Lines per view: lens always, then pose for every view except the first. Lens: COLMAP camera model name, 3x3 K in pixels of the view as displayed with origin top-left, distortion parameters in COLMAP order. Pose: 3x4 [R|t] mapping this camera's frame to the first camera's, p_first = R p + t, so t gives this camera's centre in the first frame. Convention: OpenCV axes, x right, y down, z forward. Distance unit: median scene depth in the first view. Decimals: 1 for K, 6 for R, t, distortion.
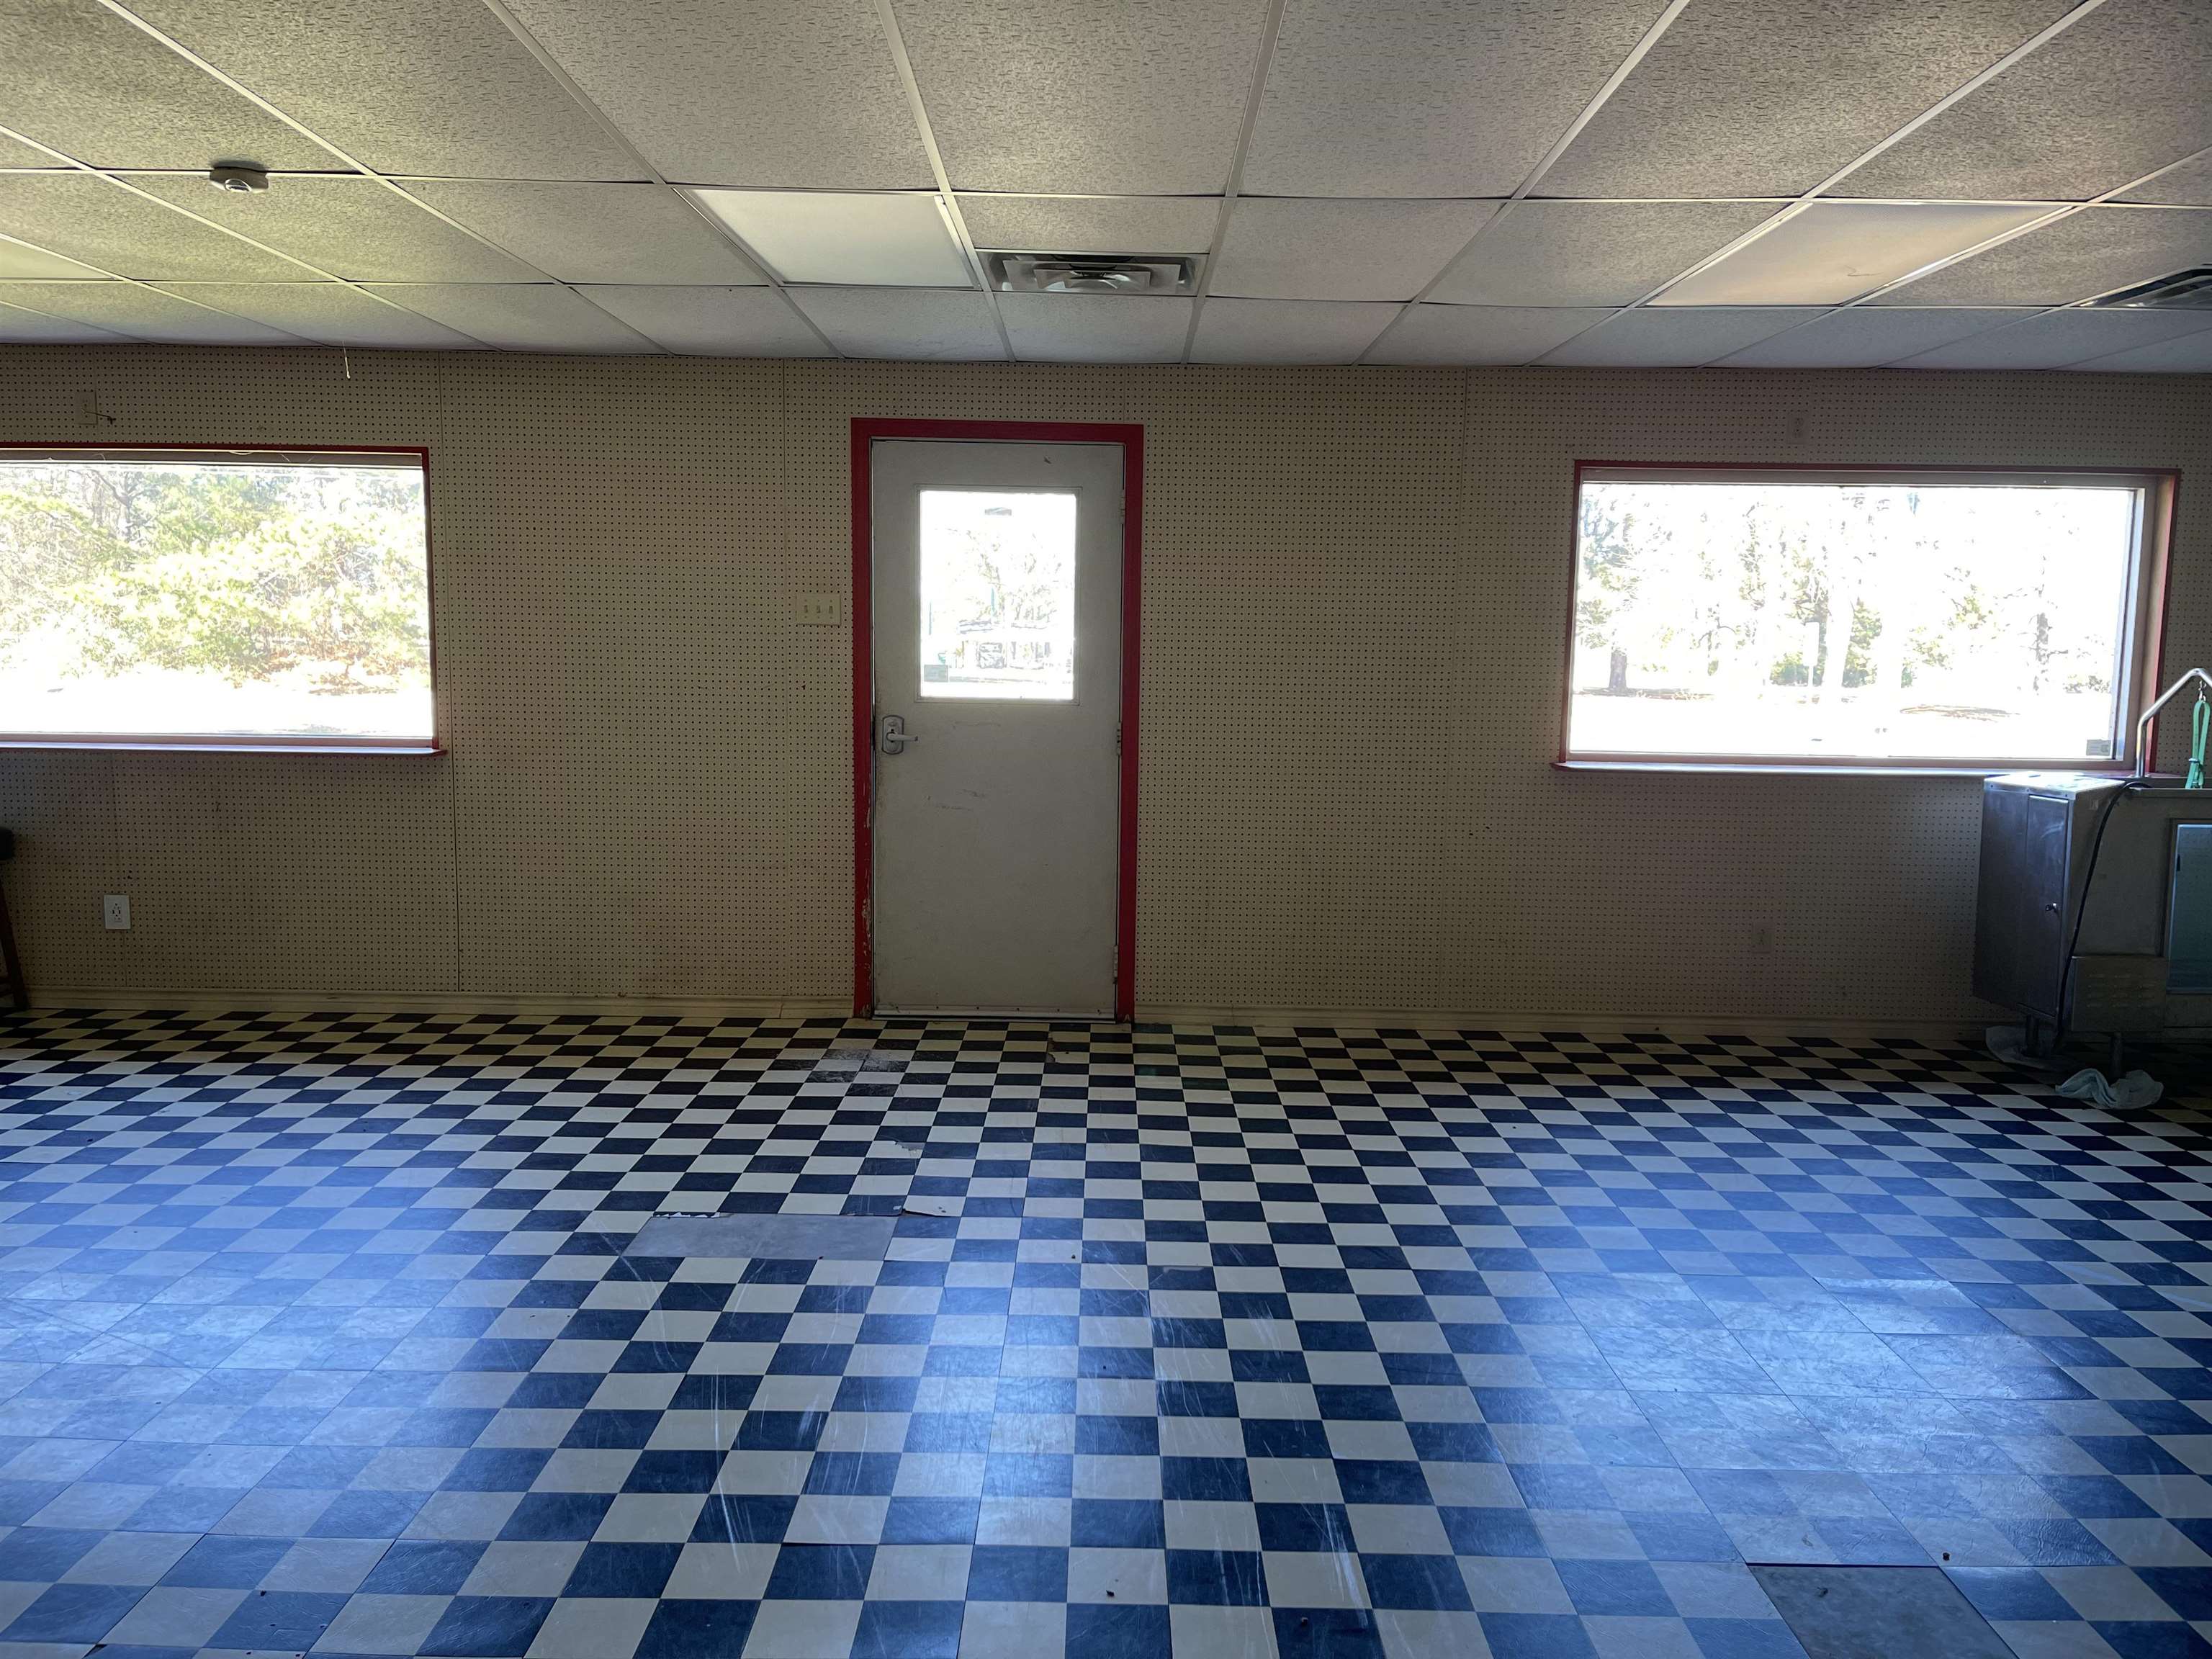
lens RADIAL K [[1685.8, 0, 1107.7], [0, 1685.8, 841.9], [0, 0, 1]] dist [0.050711, -0.038022]
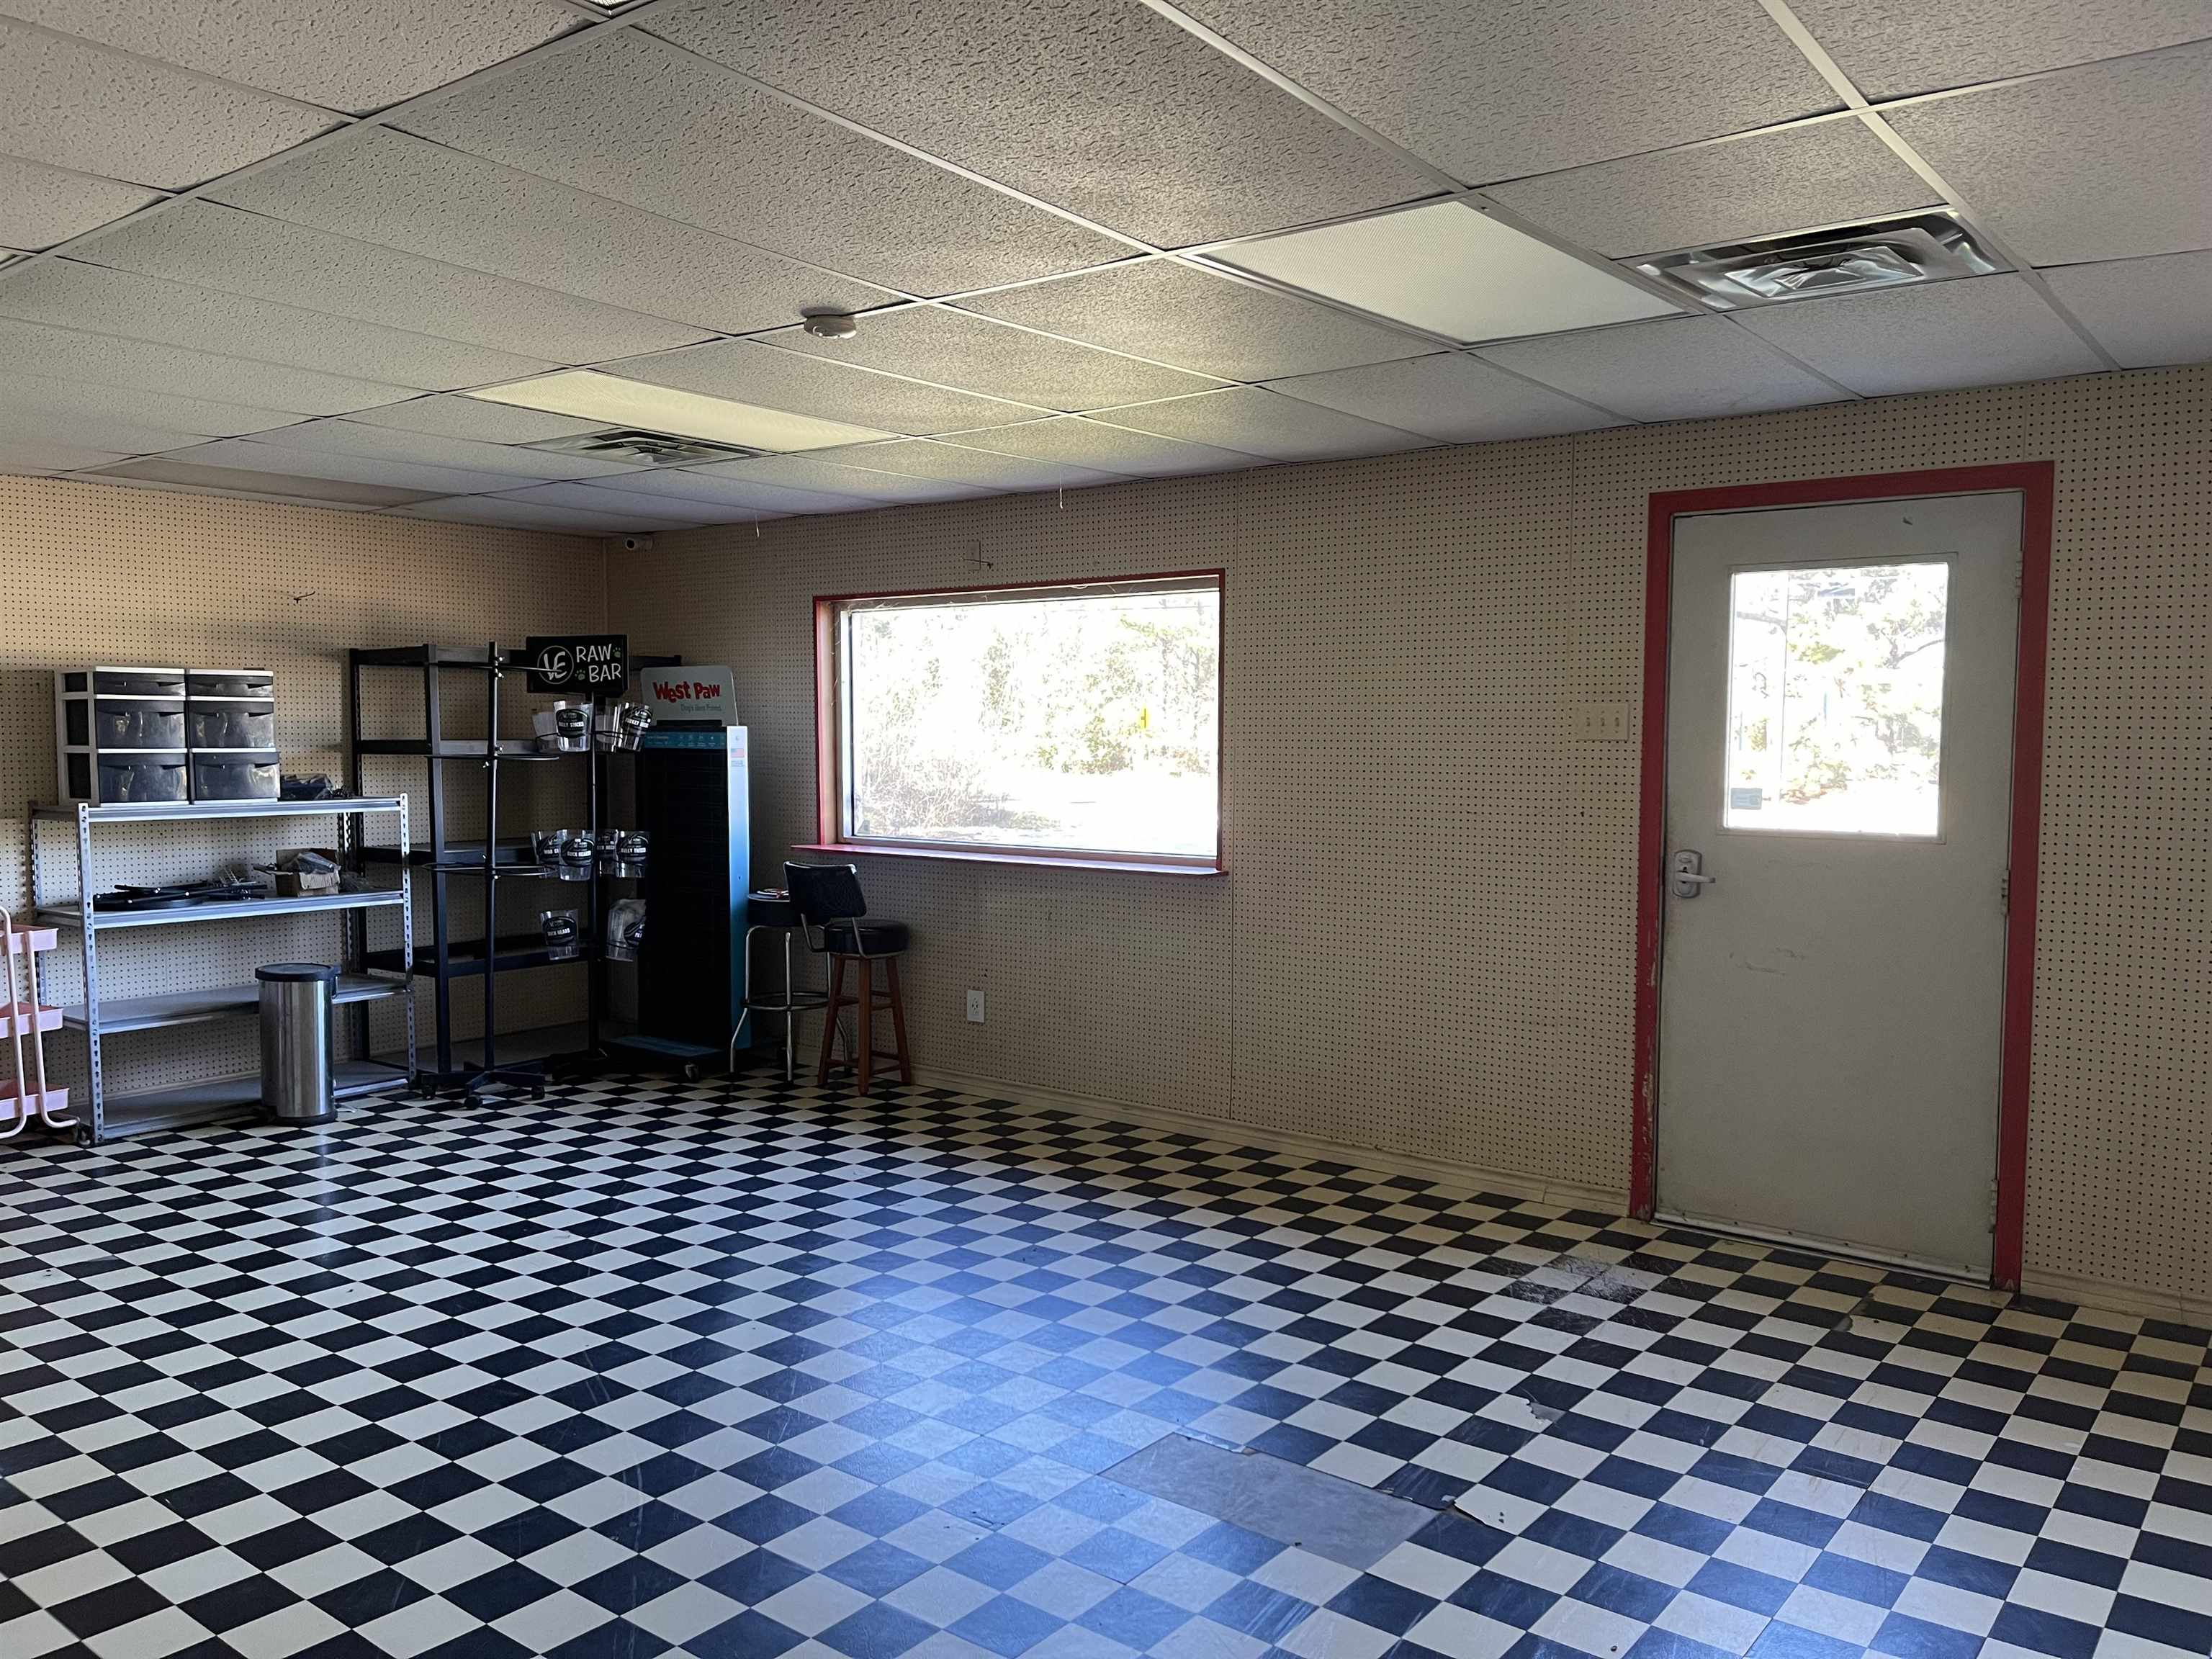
lens RADIAL K [[1685.8, 0, 1097.2], [0, 1685.8, 826.1], [0, 0, 1]] dist [0.050711, -0.038022]
pose [[0.786082, 0.024309, -0.617644, 0.162451], [-0.068346, 0.996518, -0.047764, -0.030140], [0.614332, 0.079760, 0.785006, 0.198830]]
